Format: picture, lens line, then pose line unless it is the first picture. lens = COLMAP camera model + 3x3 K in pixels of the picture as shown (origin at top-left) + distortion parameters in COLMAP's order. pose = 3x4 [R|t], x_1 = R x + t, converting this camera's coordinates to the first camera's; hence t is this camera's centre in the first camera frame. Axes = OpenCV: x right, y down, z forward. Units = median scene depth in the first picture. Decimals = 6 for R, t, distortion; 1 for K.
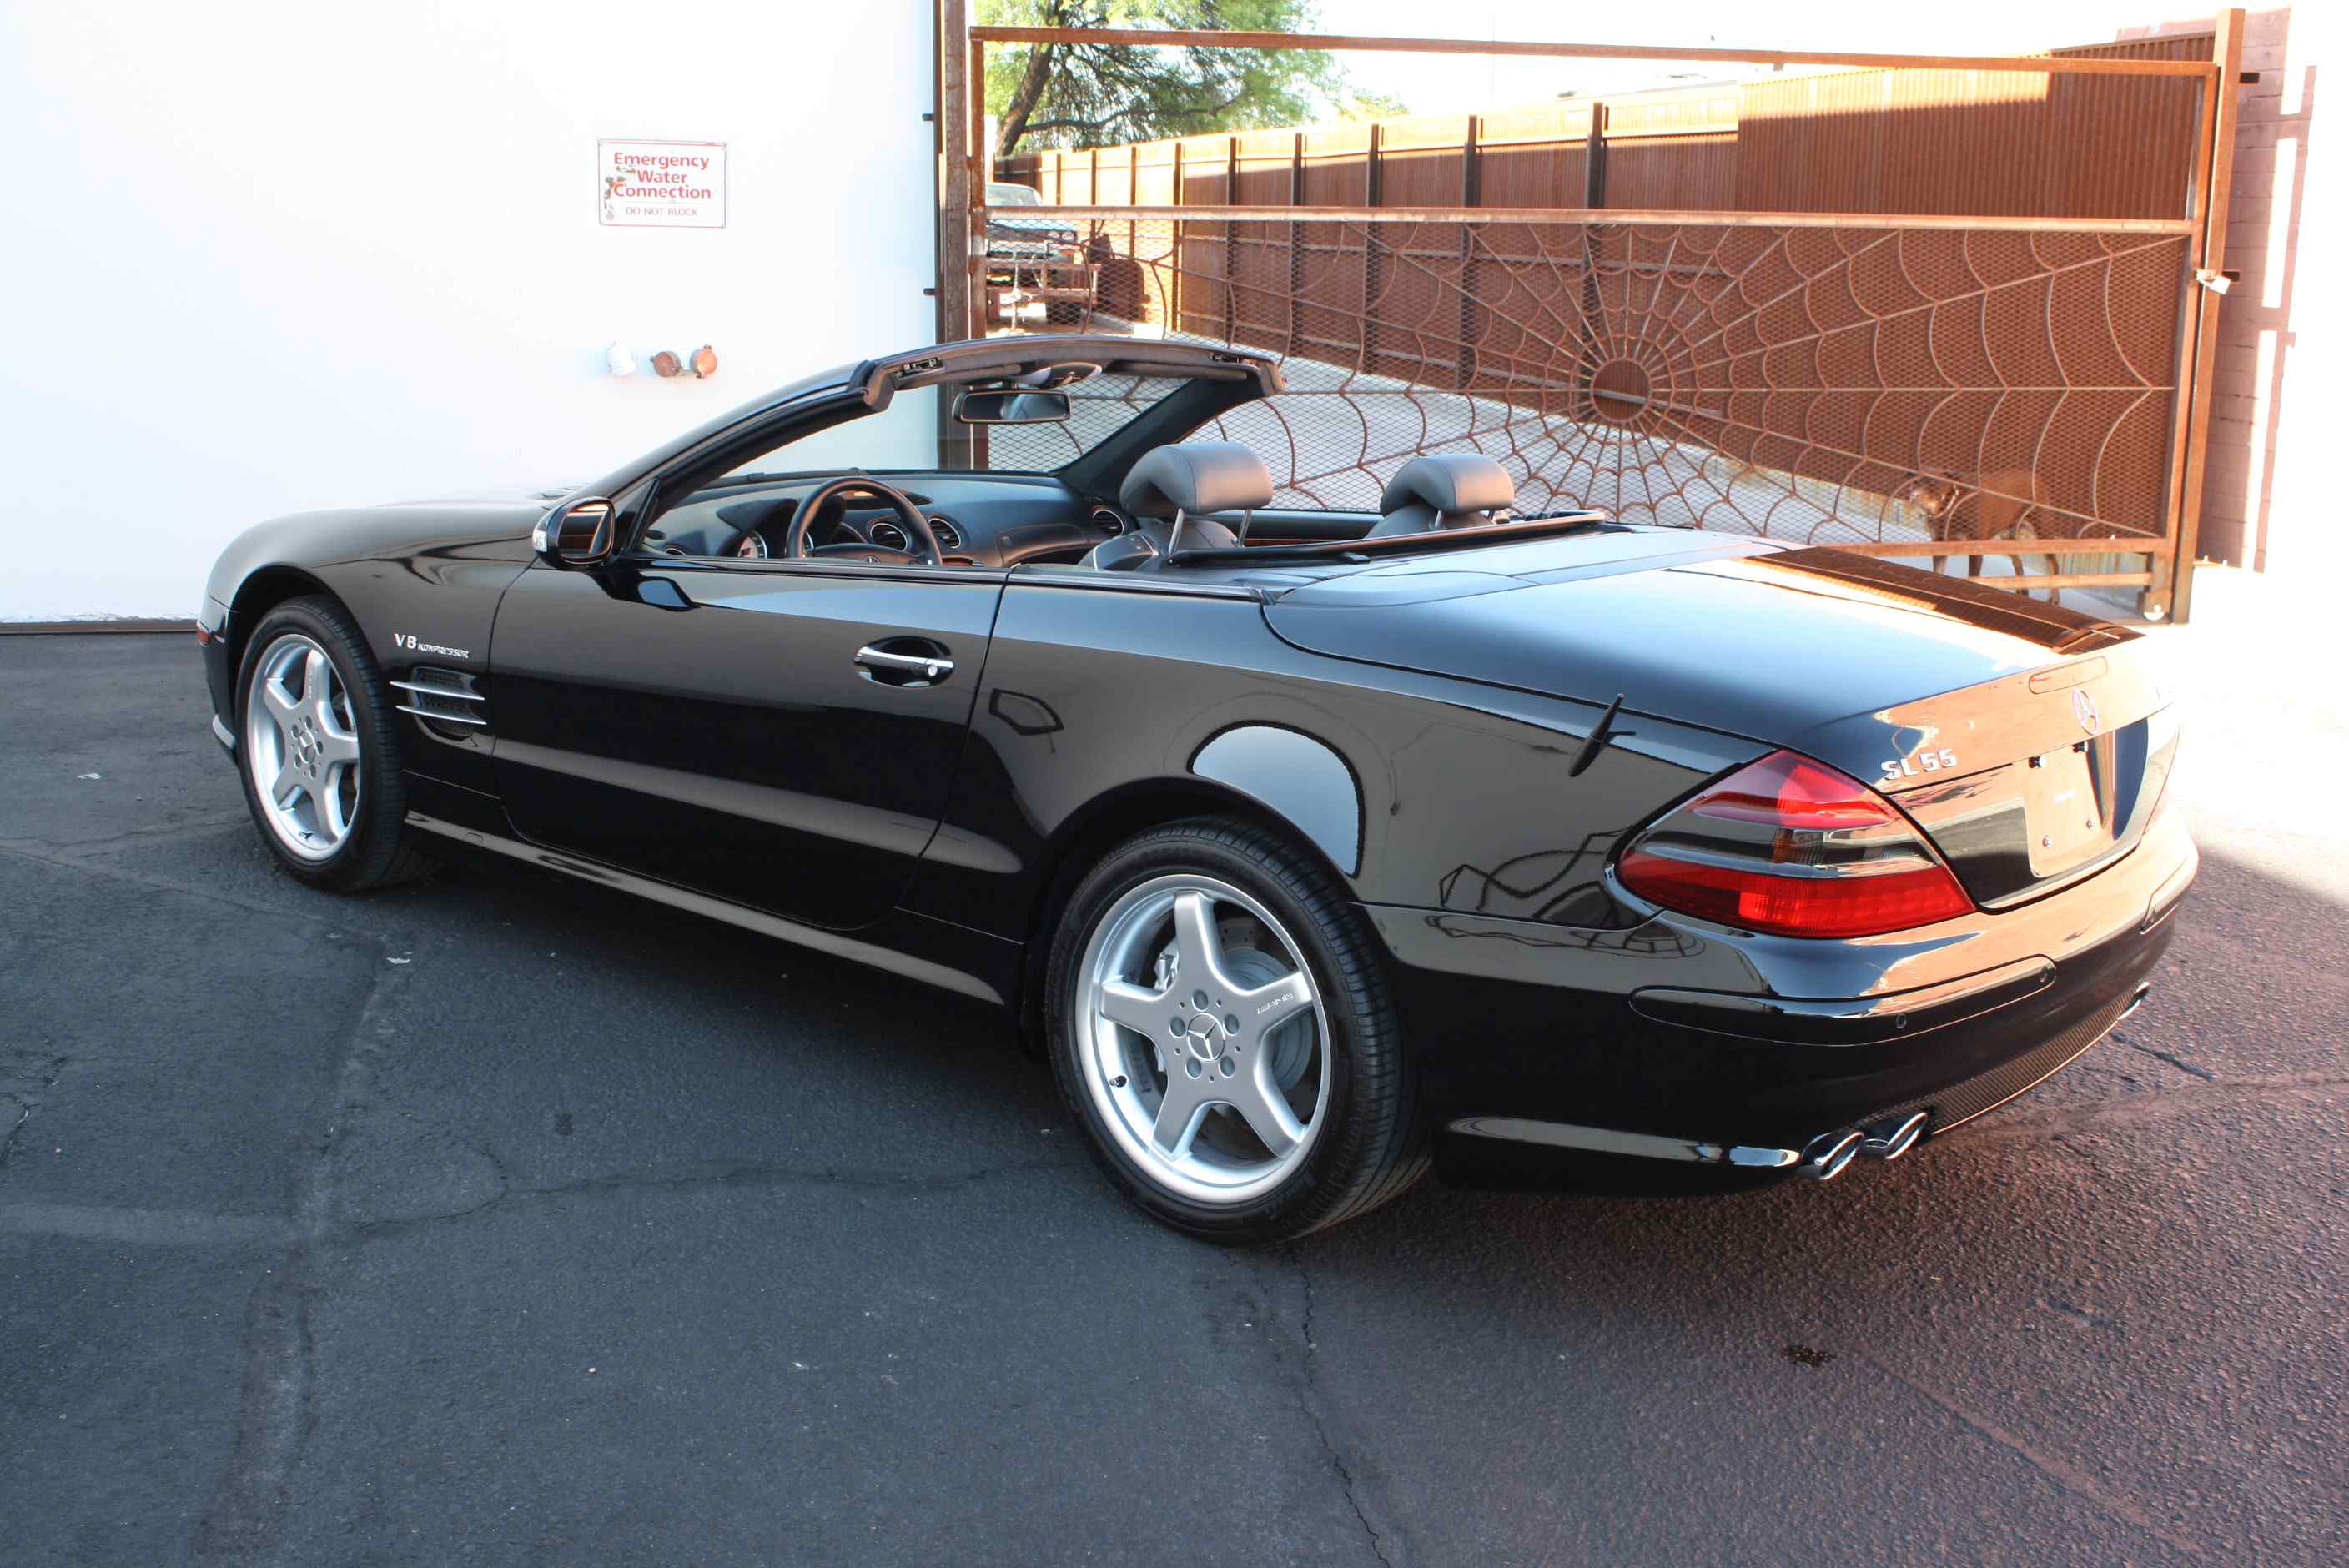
lens RADIAL K [[2414.2, 0, 1176.9], [0, 2414.2, 799.5], [0, 0, 1]] dist [-0.130455, 0.142991]
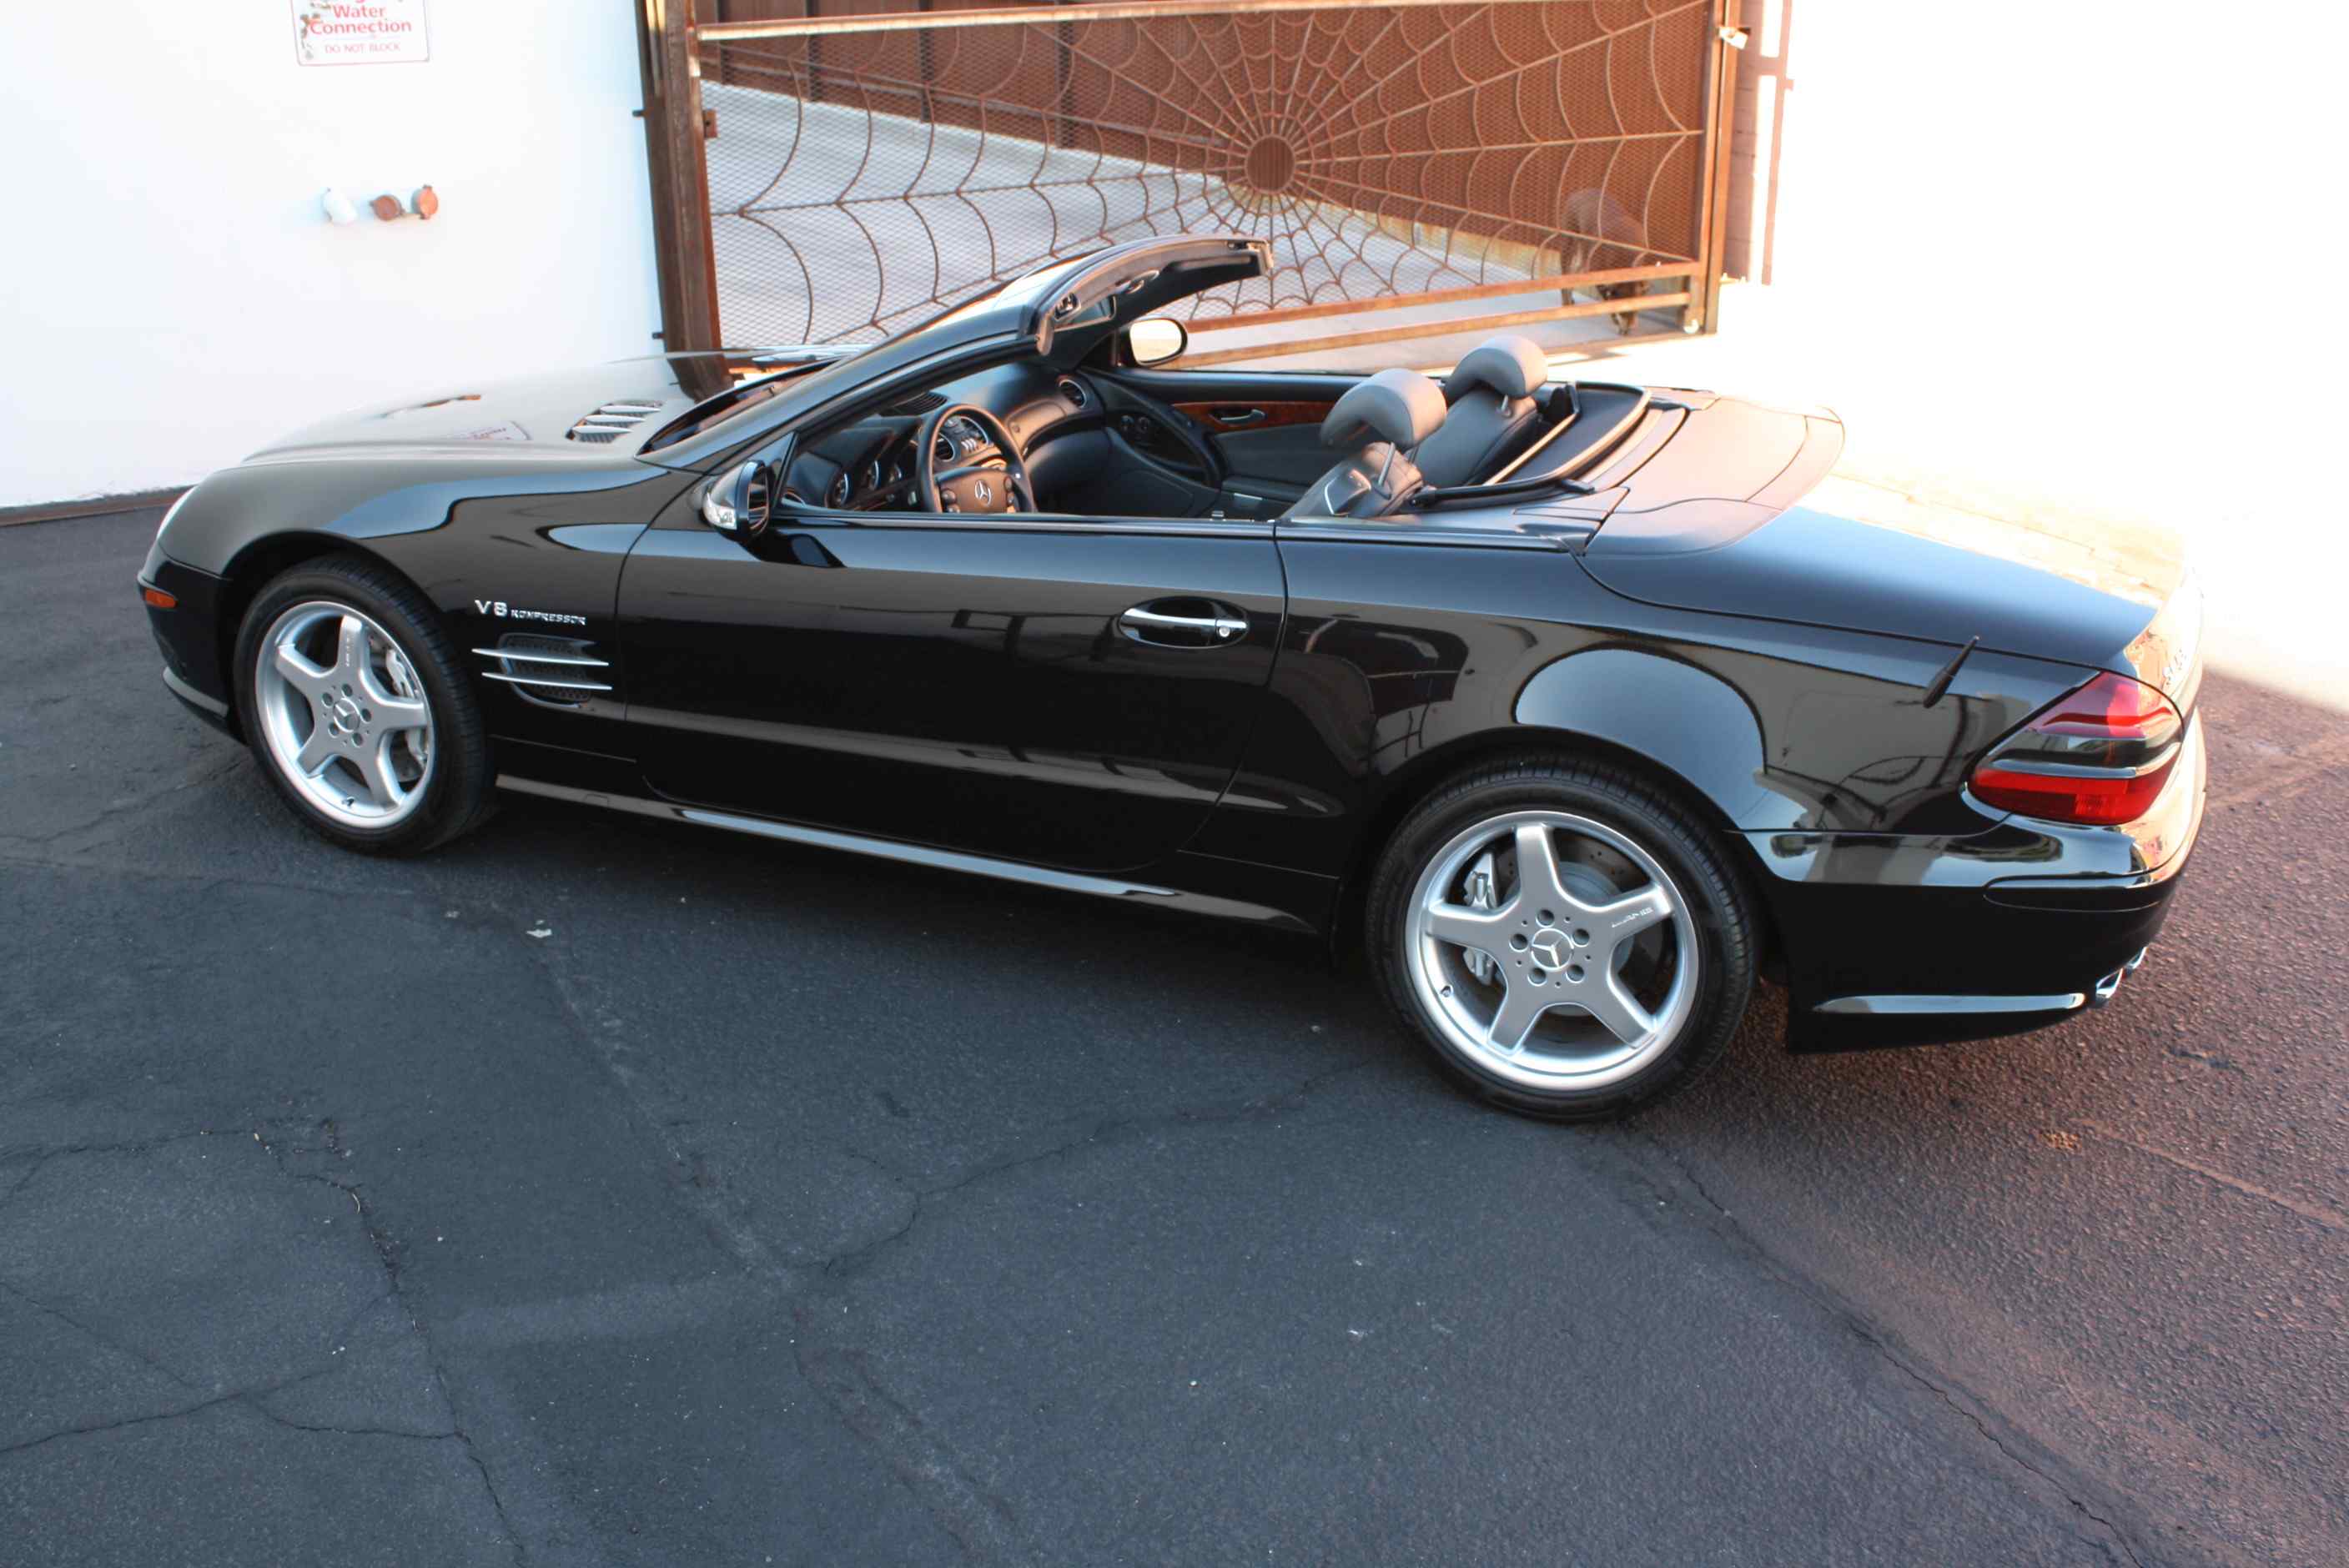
lens RADIAL K [[2182.9, 0, 1174.5], [0, 2182.9, 784.0], [0, 0, 1]] dist [-0.154429, 0.161074]
pose [[0.951412, -0.133408, 0.277519, -0.193152], [0.088386, 0.981664, 0.168891, -0.073883], [-0.294962, -0.136156, 0.945758, 0.051590]]
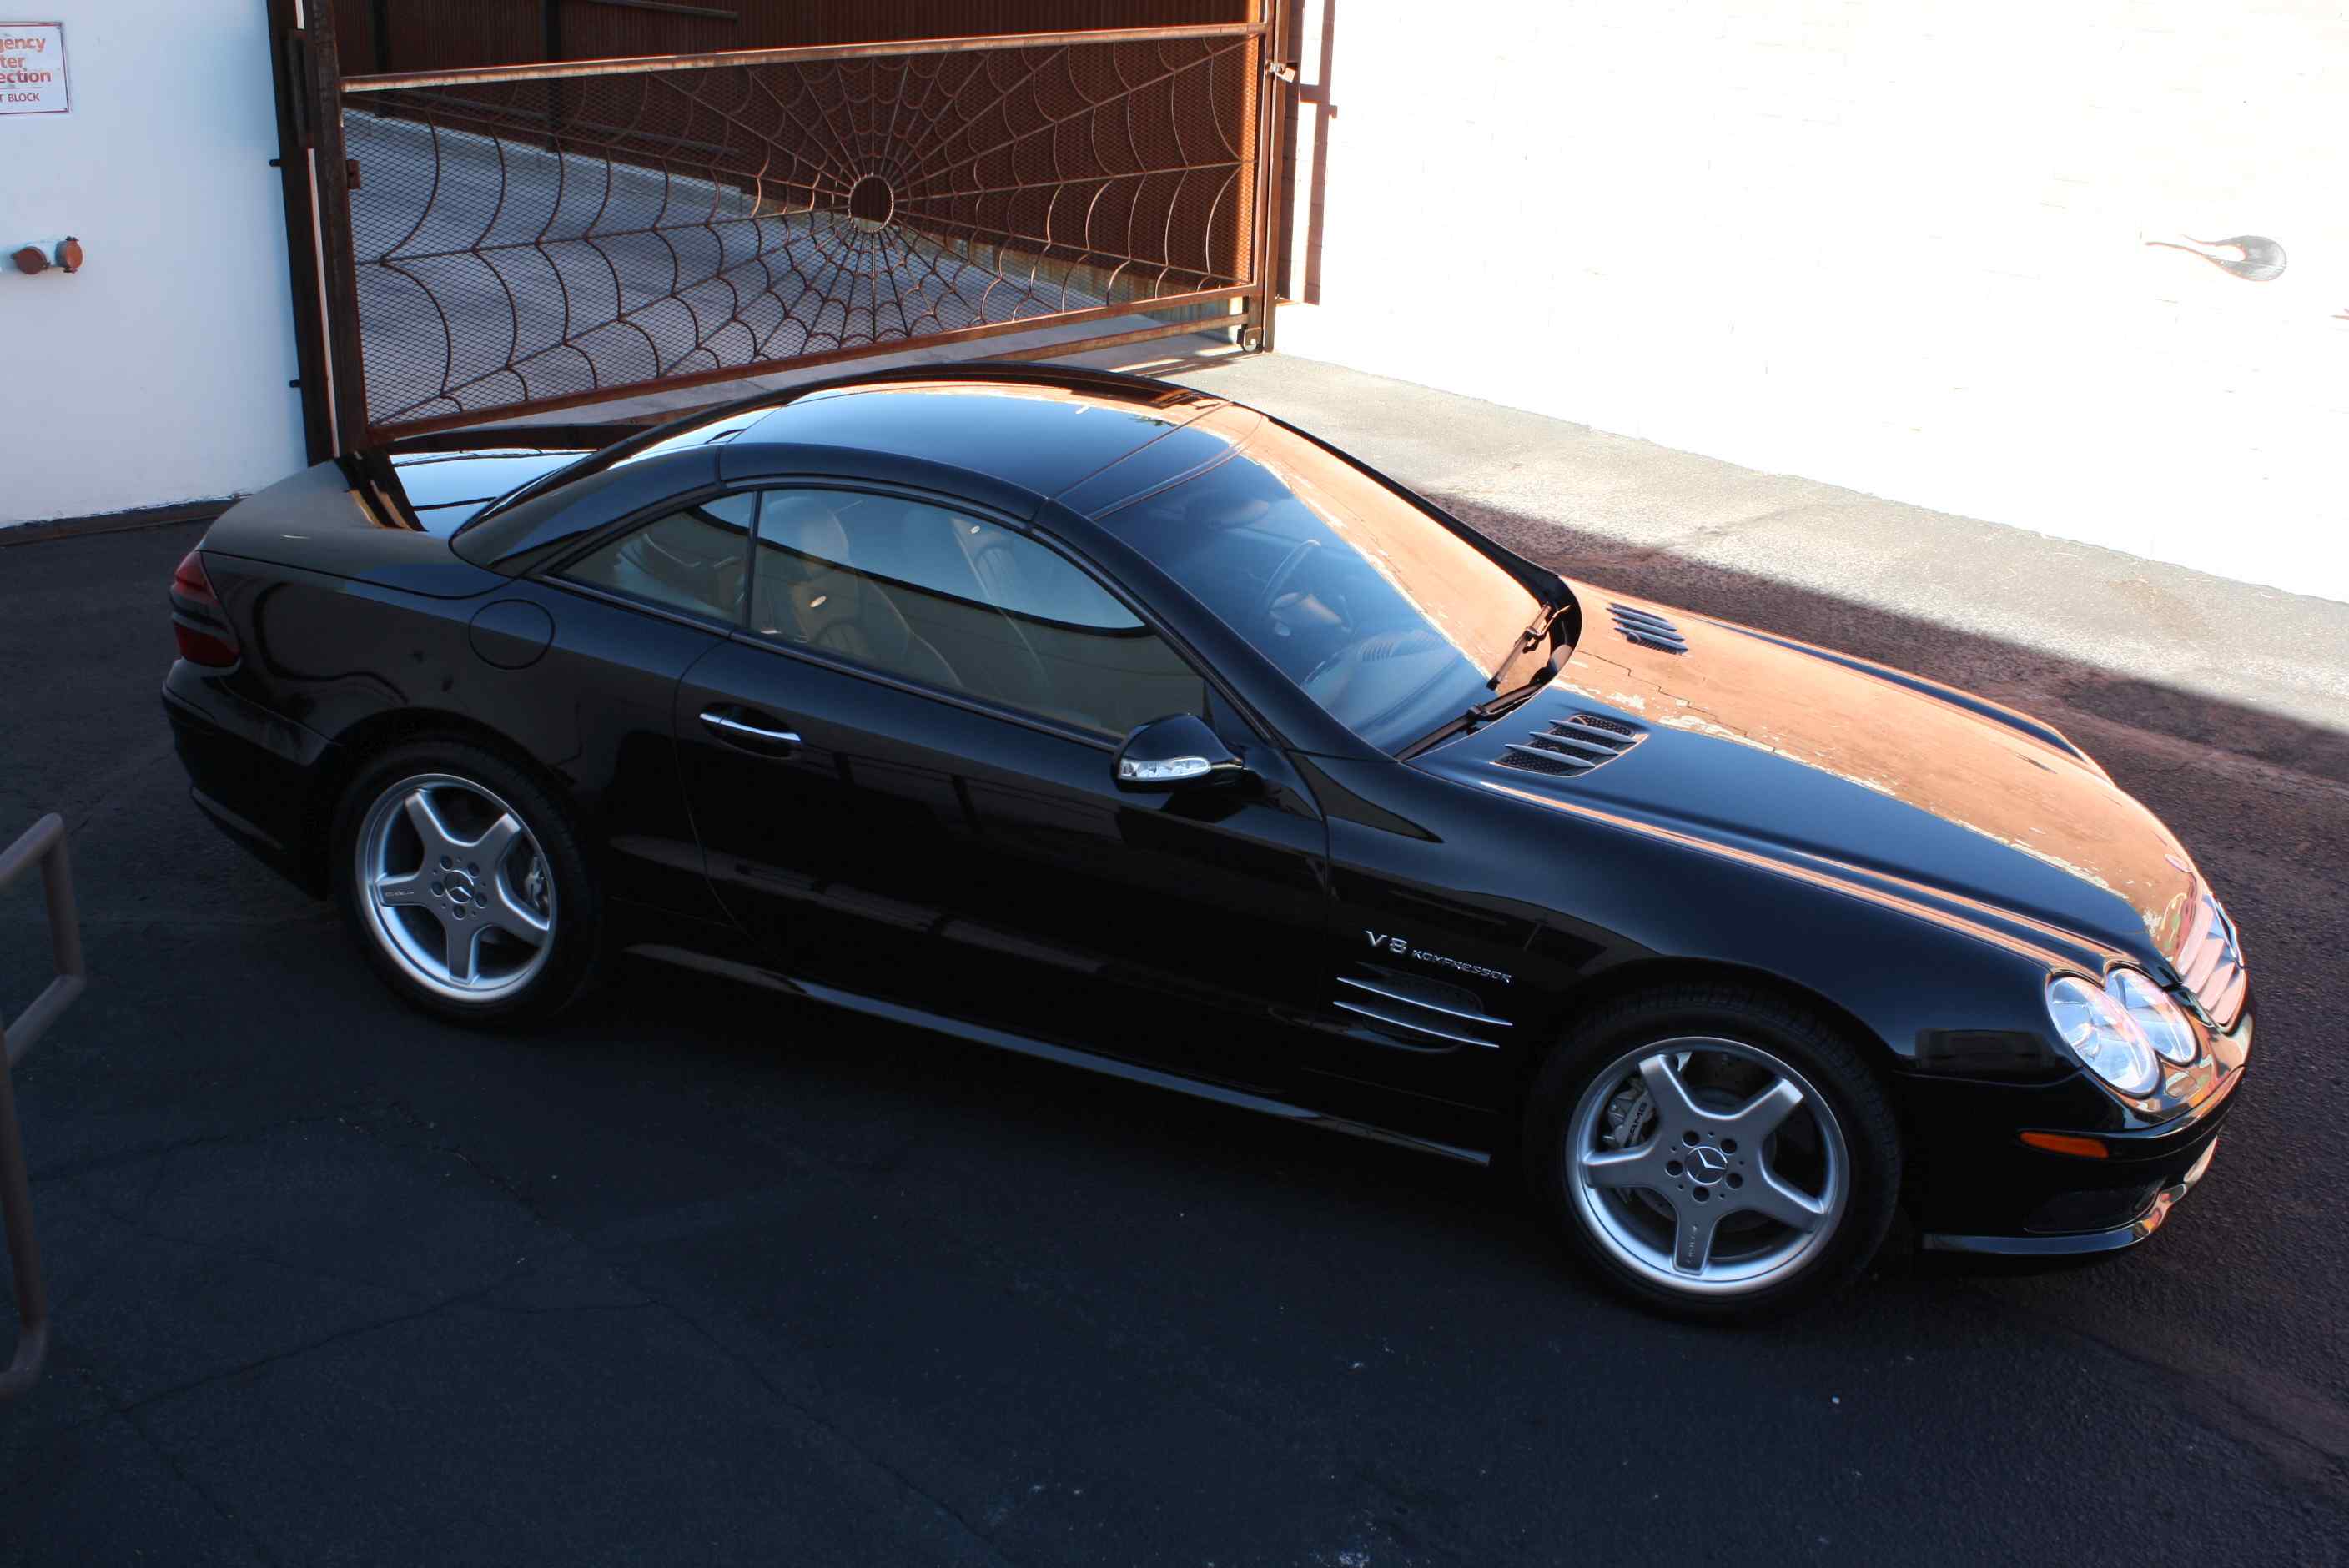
lens RADIAL K [[2467.8, 0, 1160.9], [0, 2467.8, 786.2], [0, 0, 1]] dist [-0.122366, 0.152036]
pose [[0.845691, -0.179388, 0.502620, -0.381303], [0.099911, 0.978380, 0.181084, -0.113073], [-0.524237, -0.102924, 0.845329, -0.088759]]
